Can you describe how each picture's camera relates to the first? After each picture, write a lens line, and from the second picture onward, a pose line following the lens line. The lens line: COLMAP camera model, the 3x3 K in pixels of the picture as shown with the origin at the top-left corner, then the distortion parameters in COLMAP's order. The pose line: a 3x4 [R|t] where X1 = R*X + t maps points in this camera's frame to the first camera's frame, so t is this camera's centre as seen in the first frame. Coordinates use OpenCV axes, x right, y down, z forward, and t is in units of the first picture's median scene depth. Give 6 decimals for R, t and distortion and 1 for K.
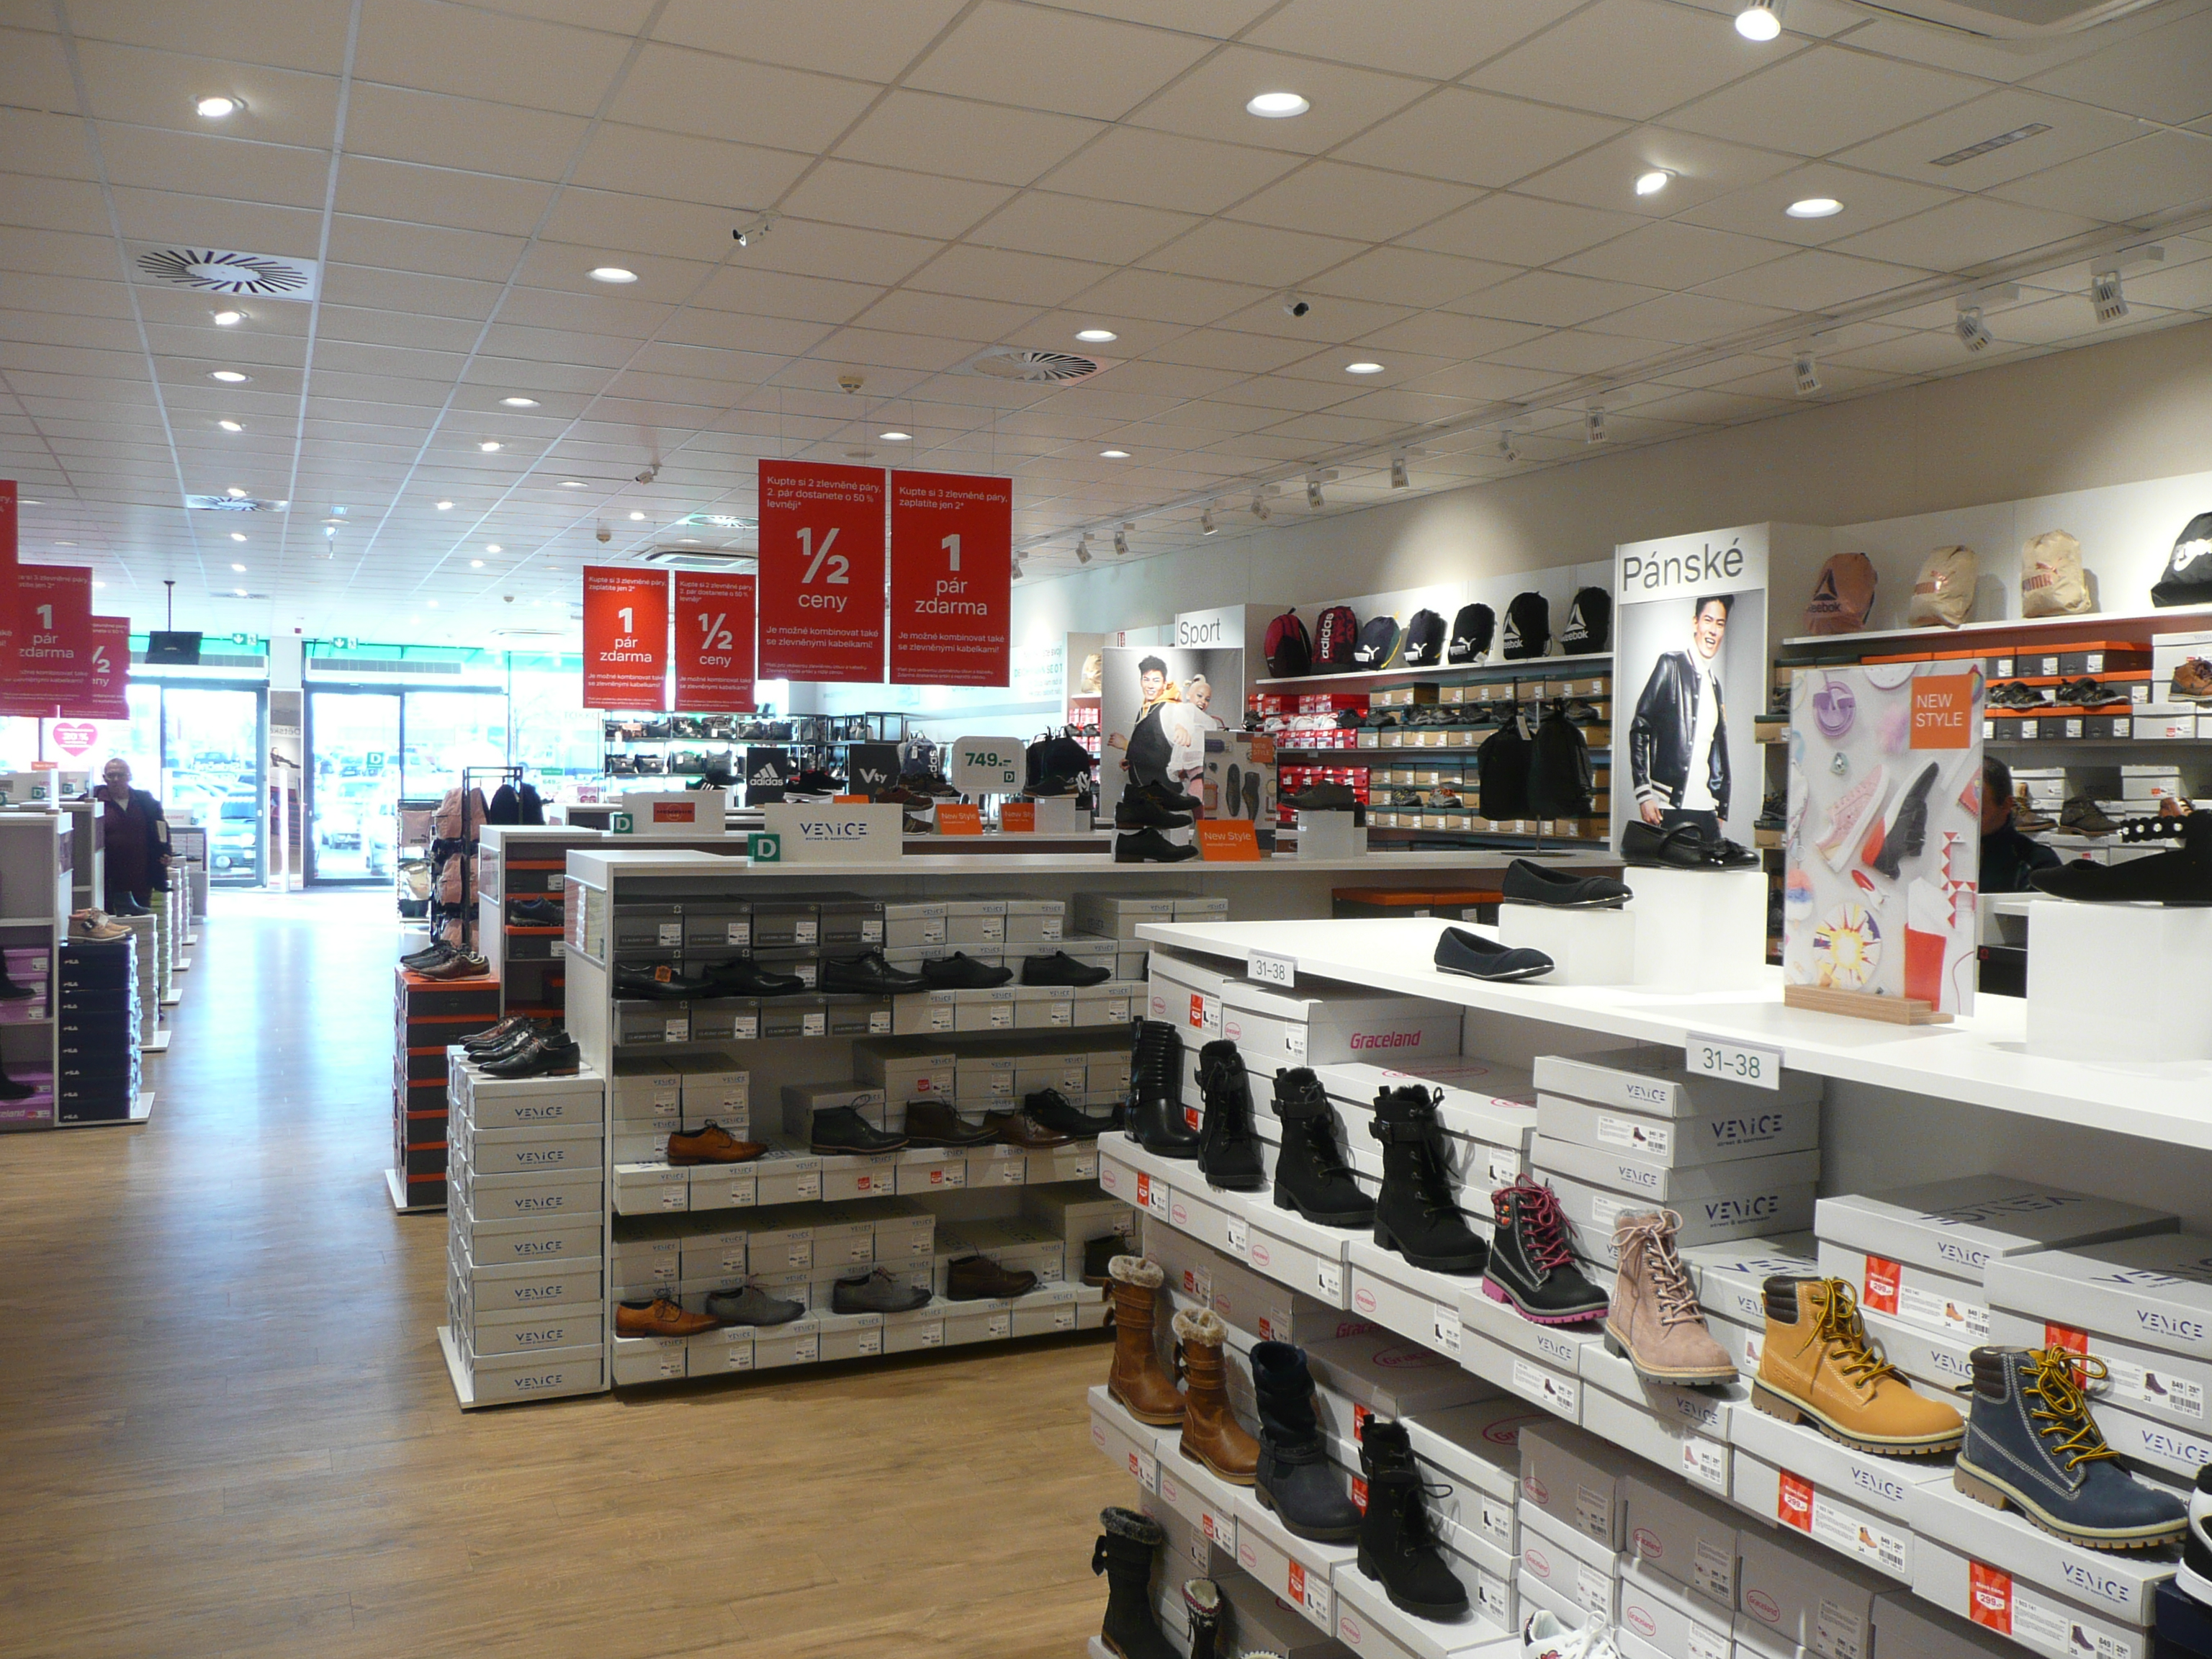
lens RADIAL K [[1838.9, 0, 1110.6], [0, 1838.9, 829.3], [0, 0, 1]] dist [-0.027124, 0.005752]
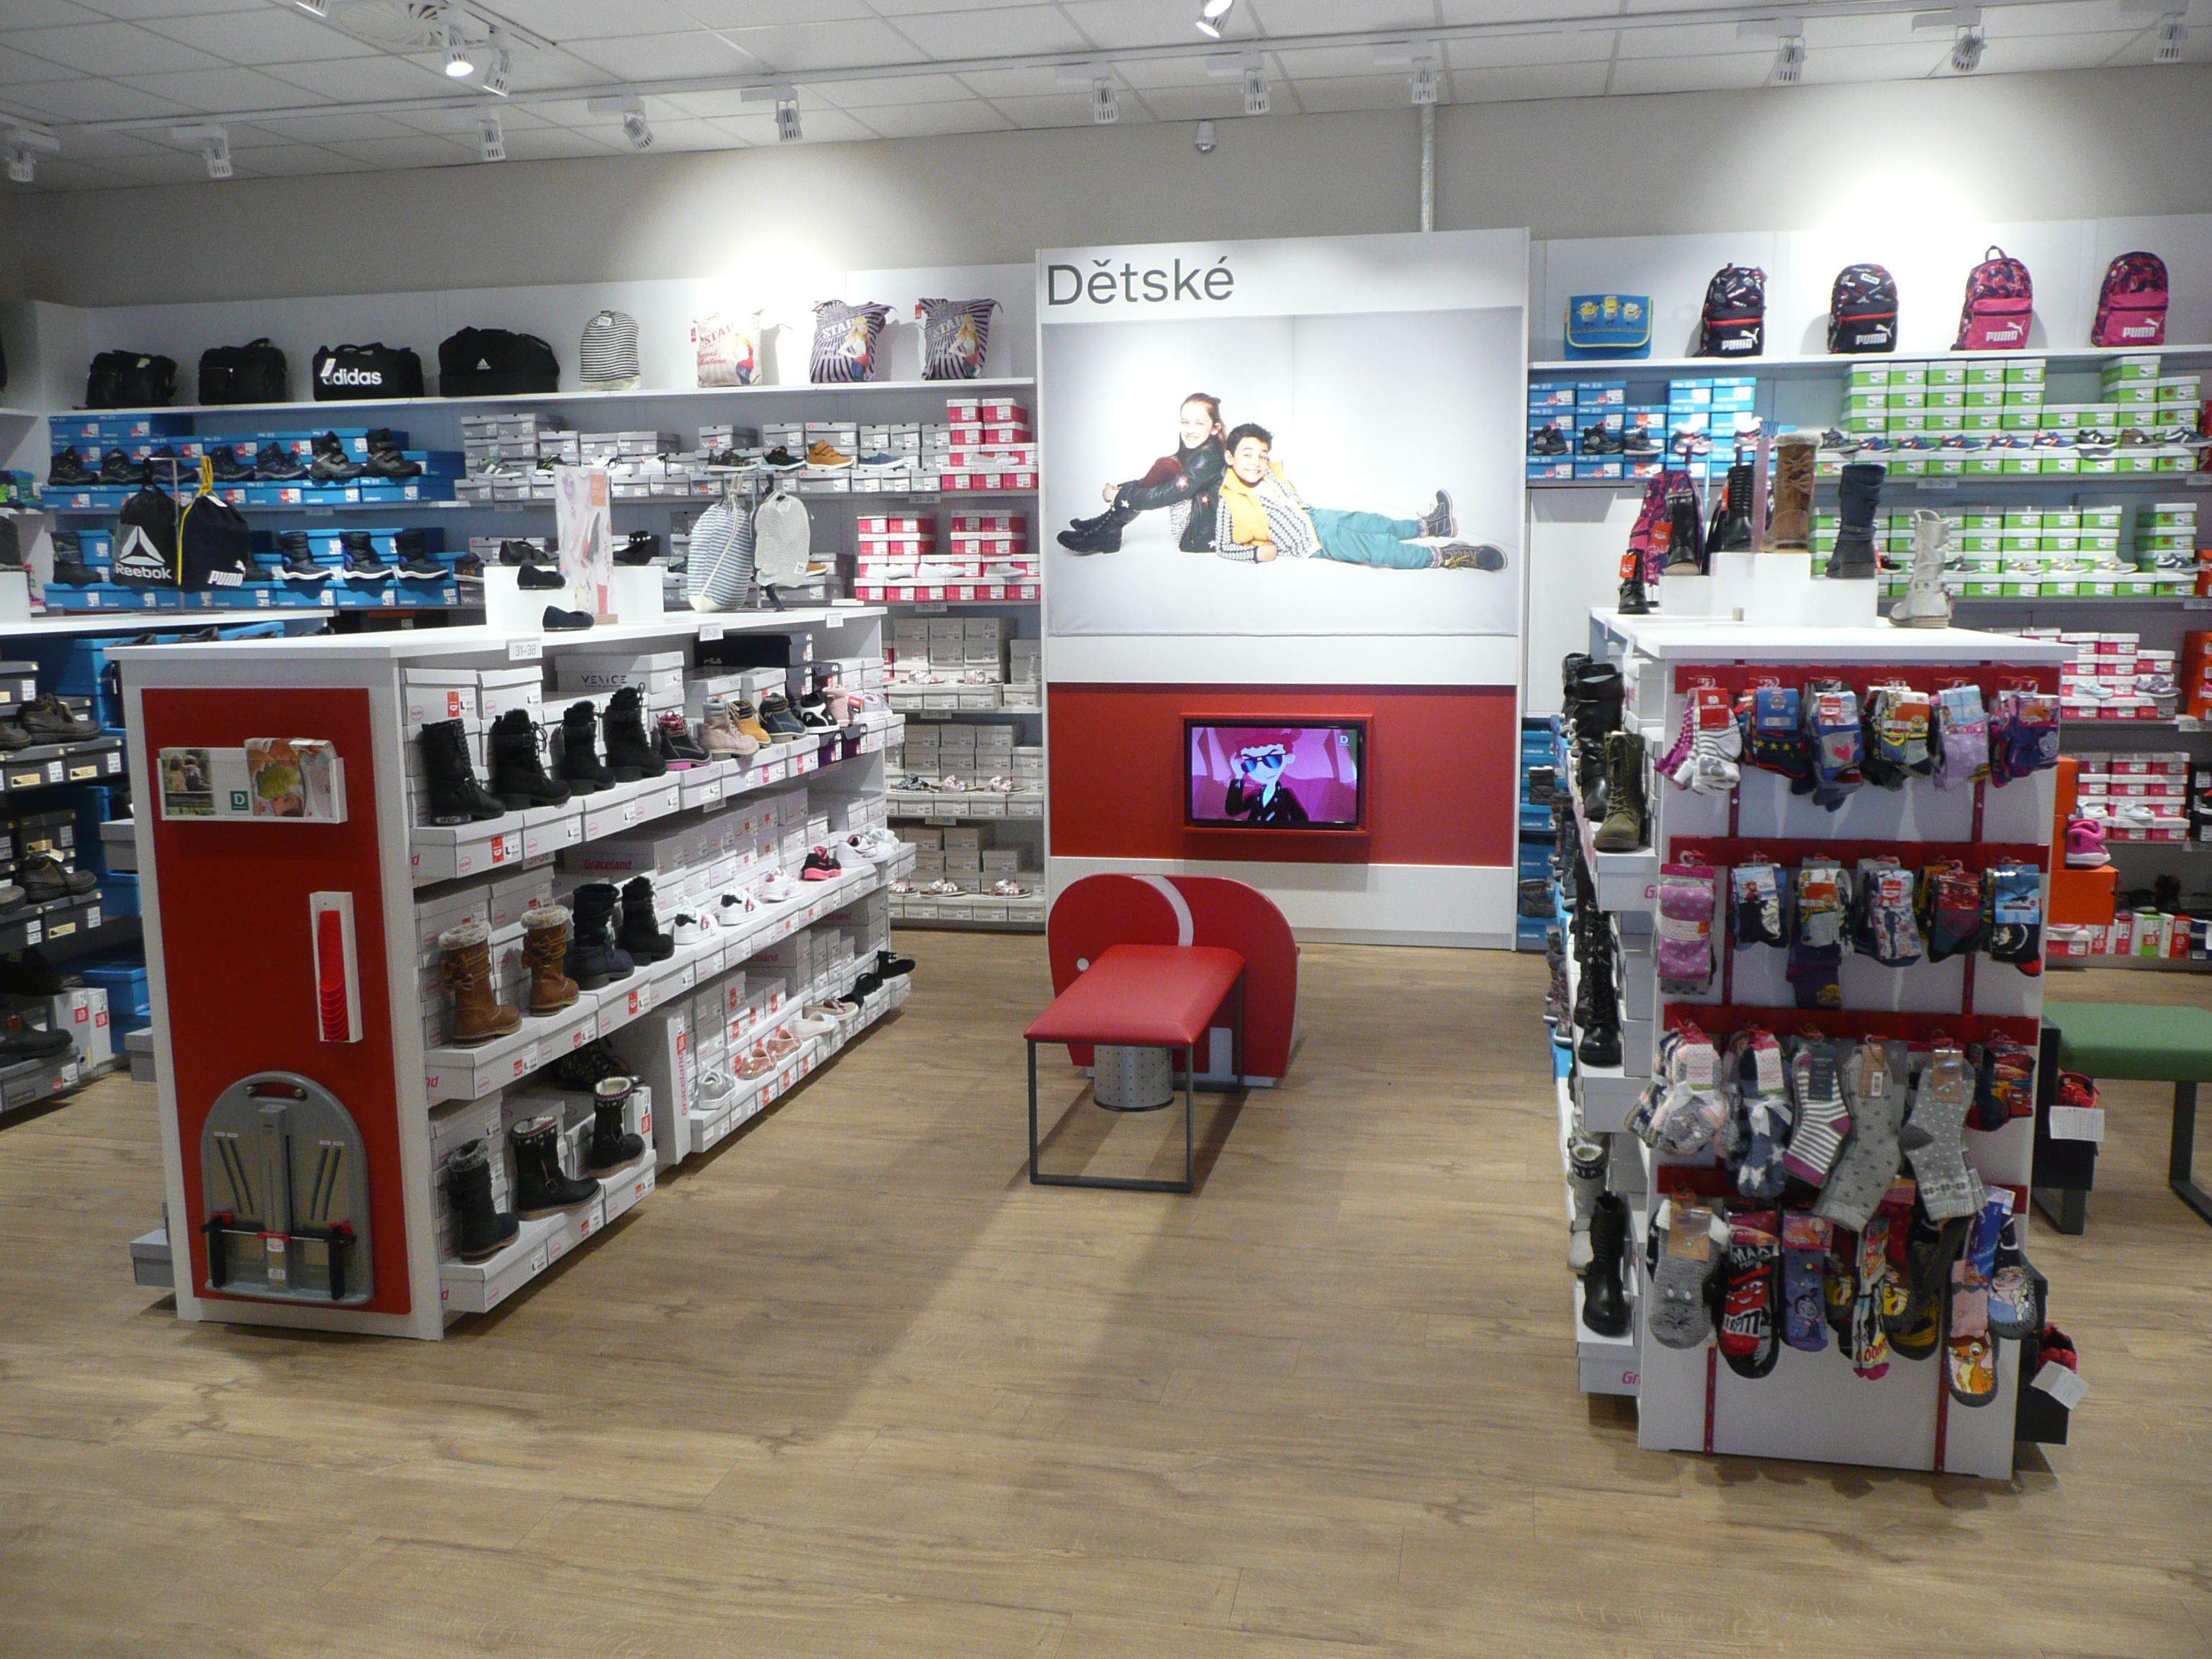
lens RADIAL K [[1838.9, 0, 1109.9], [0, 1838.9, 831.0], [0, 0, 1]] dist [-0.027124, 0.005752]
pose [[-0.790180, -0.094853, 0.605490, -1.112199], [0.016429, 0.984318, 0.175638, -0.026358], [-0.612655, 0.148733, -0.776230, 1.807710]]
